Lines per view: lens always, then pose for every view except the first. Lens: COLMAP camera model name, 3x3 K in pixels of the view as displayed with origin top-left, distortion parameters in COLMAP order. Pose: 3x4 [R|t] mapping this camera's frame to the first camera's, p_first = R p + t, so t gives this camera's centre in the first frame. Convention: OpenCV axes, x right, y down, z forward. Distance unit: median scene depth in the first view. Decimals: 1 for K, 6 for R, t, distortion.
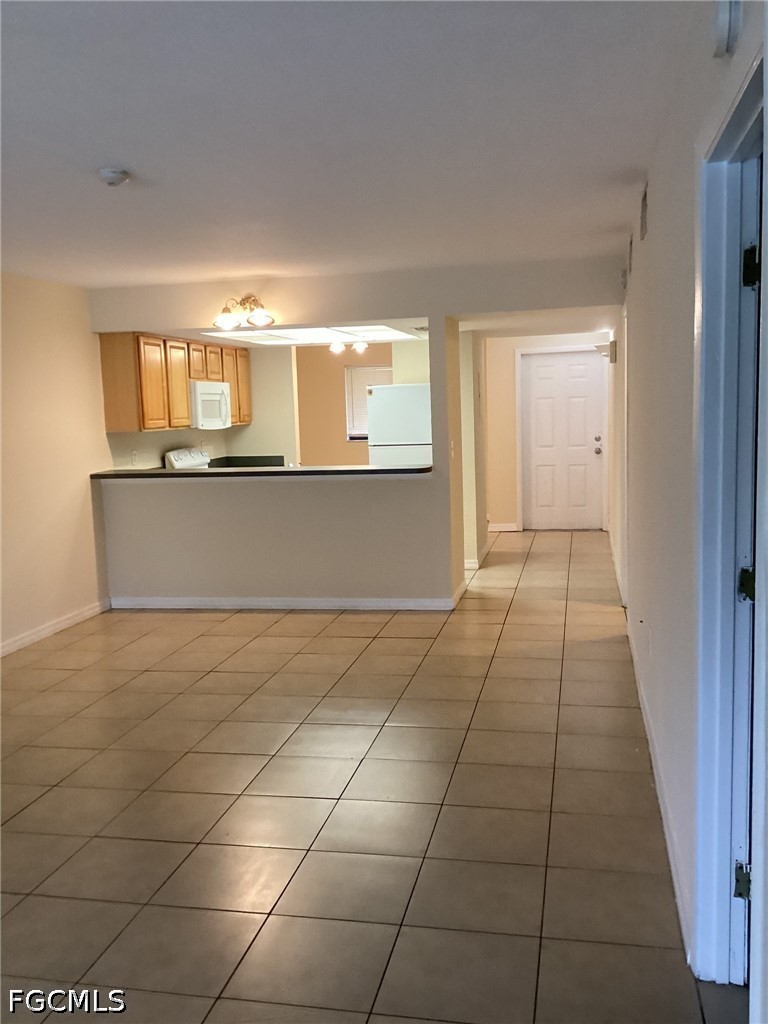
lens RADIAL K [[936.0, 0, 374.2], [0, 936.0, 518.8], [0, 0, 1]] dist [0.004161, 0.000000]
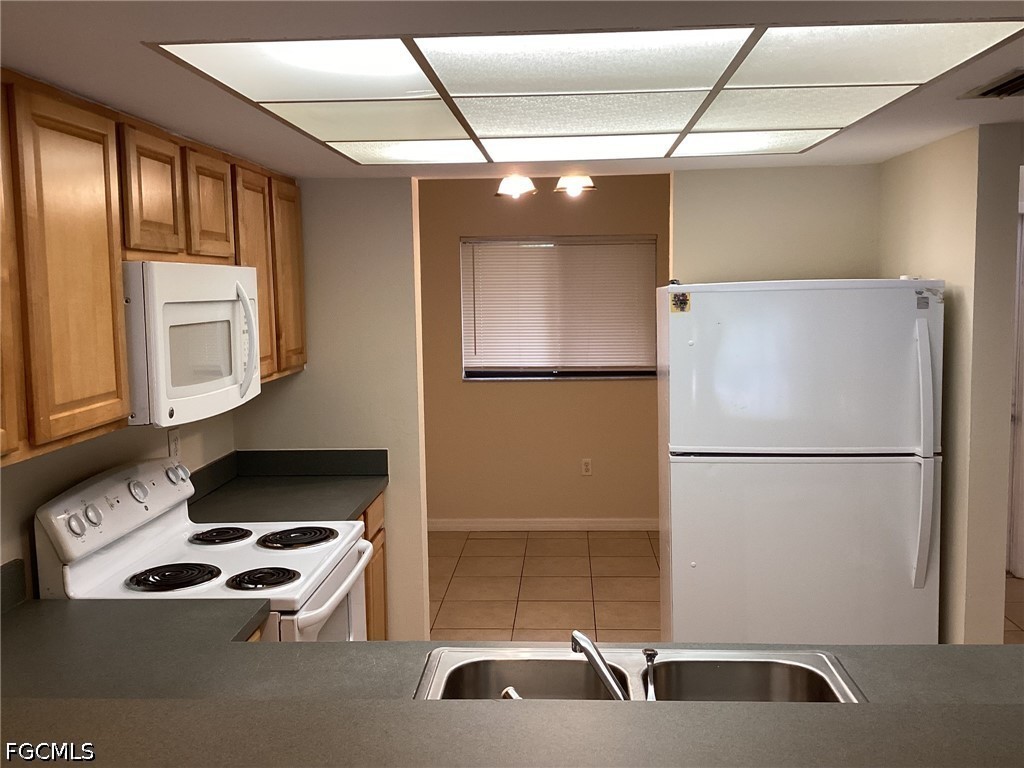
lens RADIAL K [[936.0, 0, 506.7], [0, 936.0, 366.6], [0, 0, 1]] dist [0.004161, 0.000000]
pose [[0.987762, 0.000033, 0.155972, -0.114235], [0.005961, 0.999262, -0.037957, -0.092616], [-0.155858, 0.038422, 0.987032, 0.630613]]
